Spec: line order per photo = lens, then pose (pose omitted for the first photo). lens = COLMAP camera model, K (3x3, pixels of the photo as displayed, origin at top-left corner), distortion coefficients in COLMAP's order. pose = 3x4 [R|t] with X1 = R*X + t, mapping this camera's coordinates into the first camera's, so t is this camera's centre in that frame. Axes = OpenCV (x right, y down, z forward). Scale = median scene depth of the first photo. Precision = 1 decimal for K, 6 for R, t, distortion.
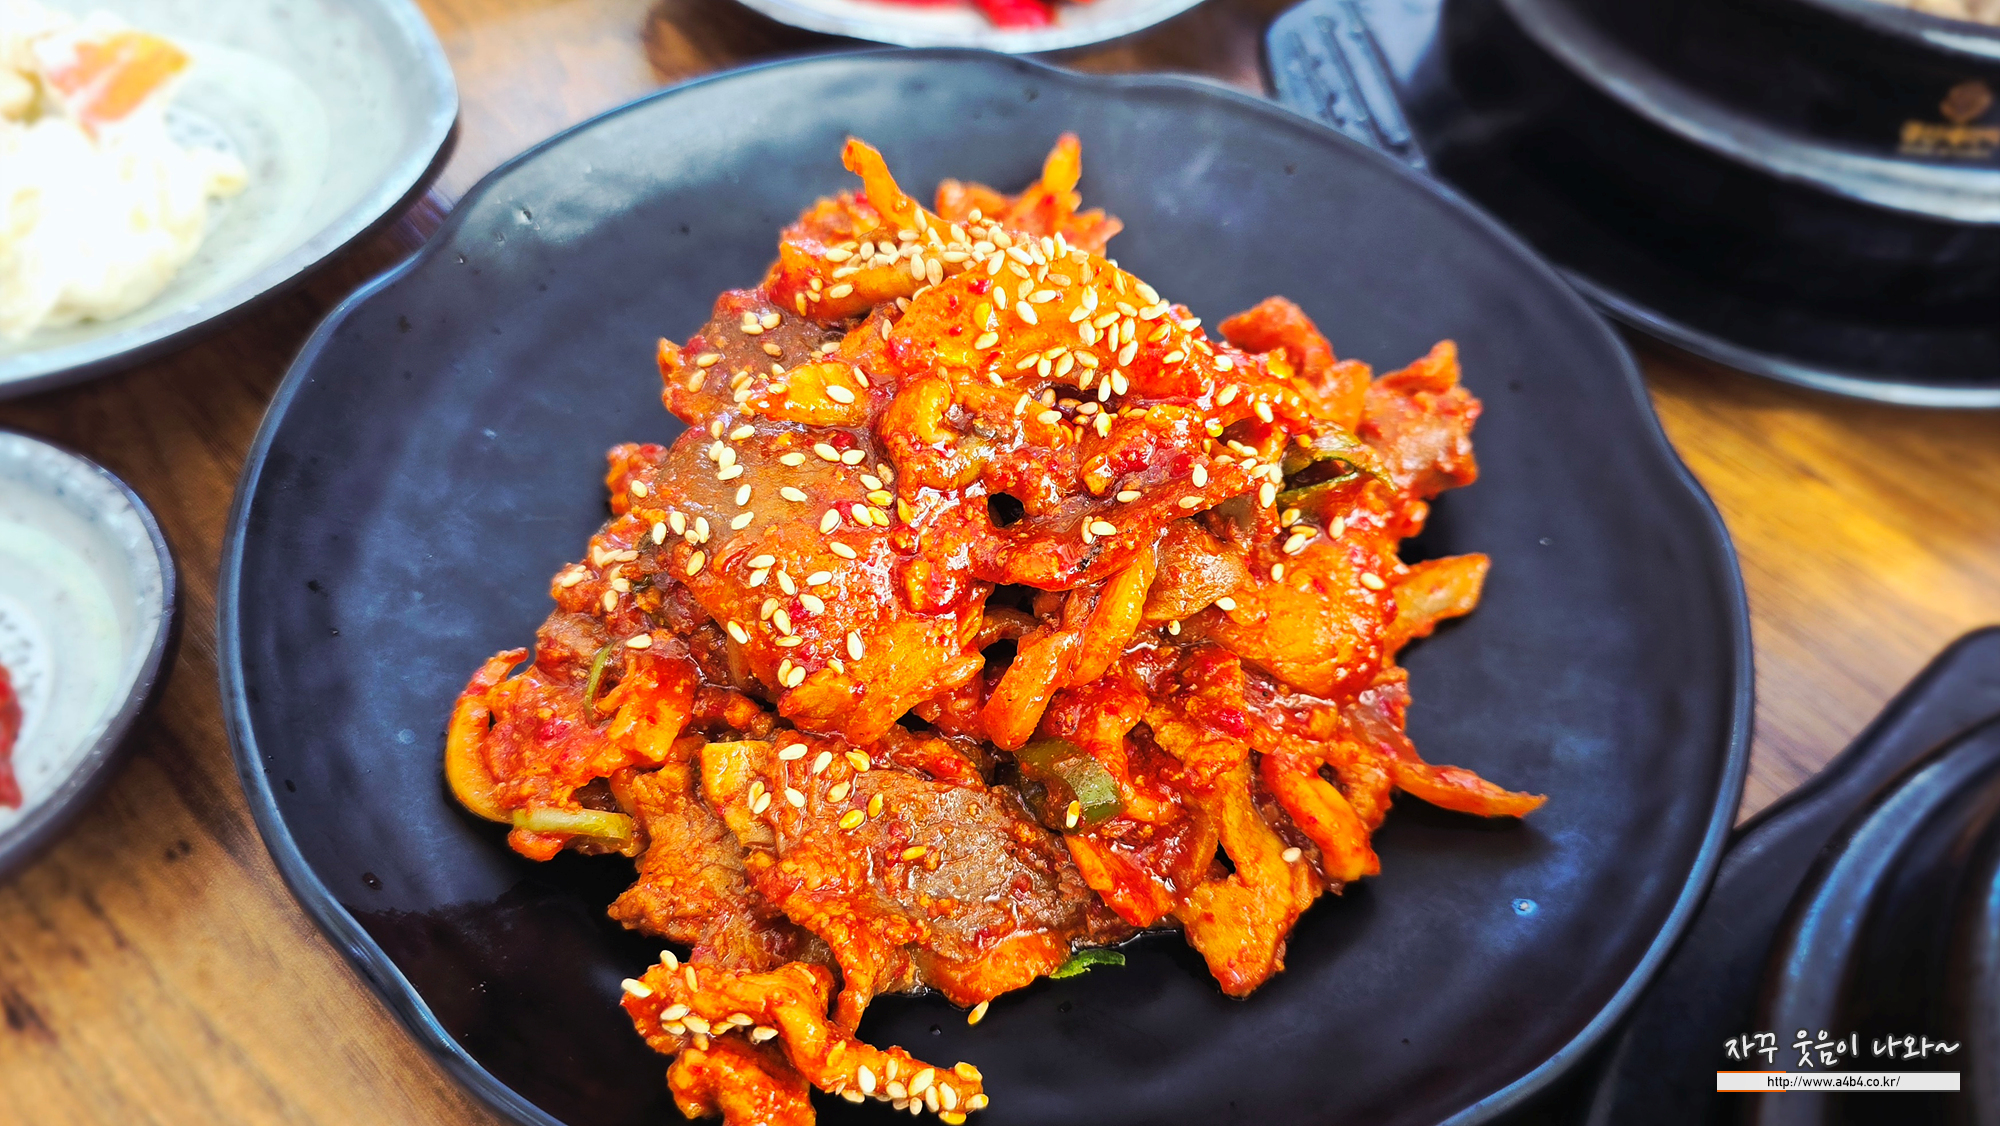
lens RADIAL K [[1570.1, 0, 1000.0], [0, 1570.1, 563.0], [0, 0, 1]] dist [0.003733, 0.000988]
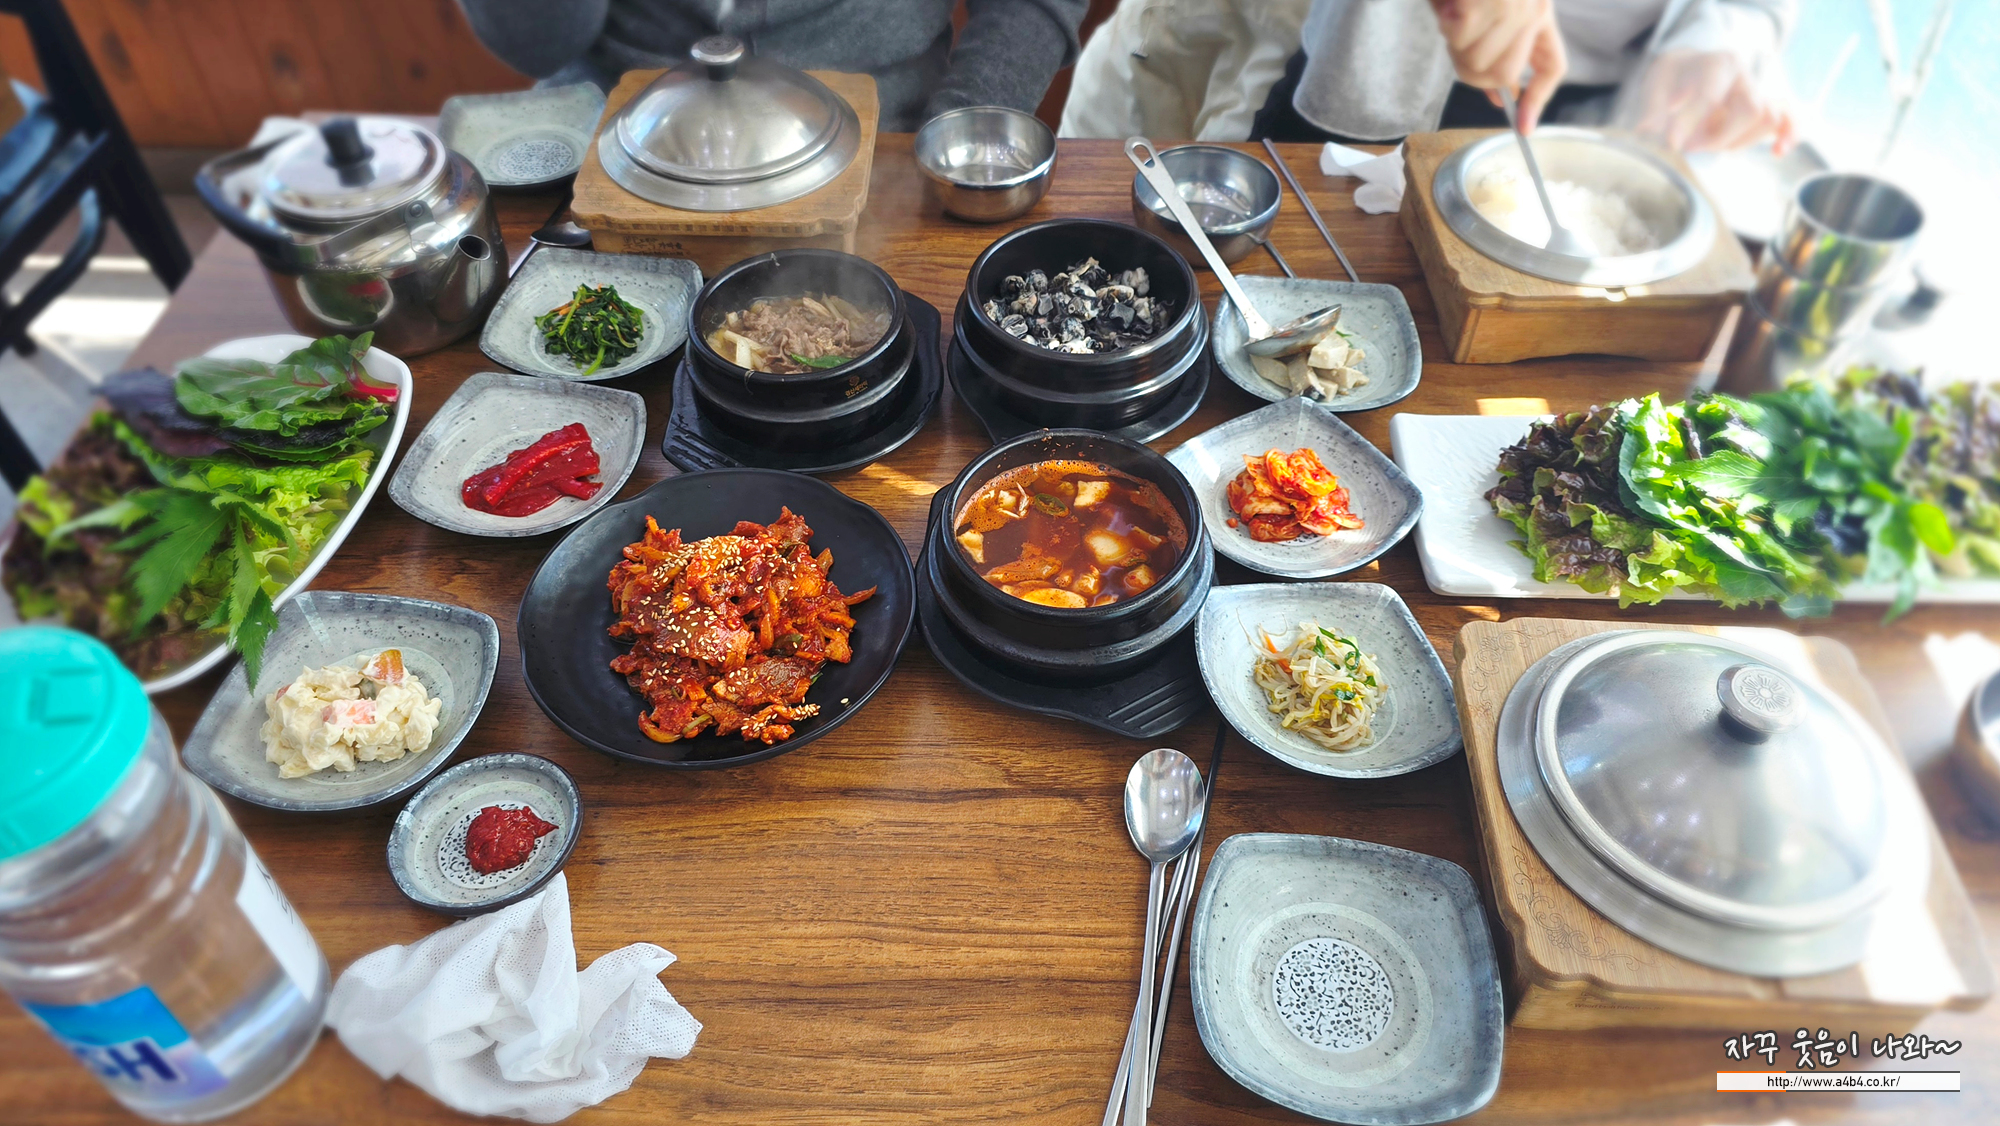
lens RADIAL K [[1570.1, 0, 1000.0], [0, 1570.1, 563.0], [0, 0, 1]] dist [0.003733, 0.000988]
pose [[0.710463, -0.539864, 0.451431, -1.296724], [0.569443, 0.817934, 0.081972, -0.055386], [-0.413494, 0.198826, 0.888533, -2.919135]]
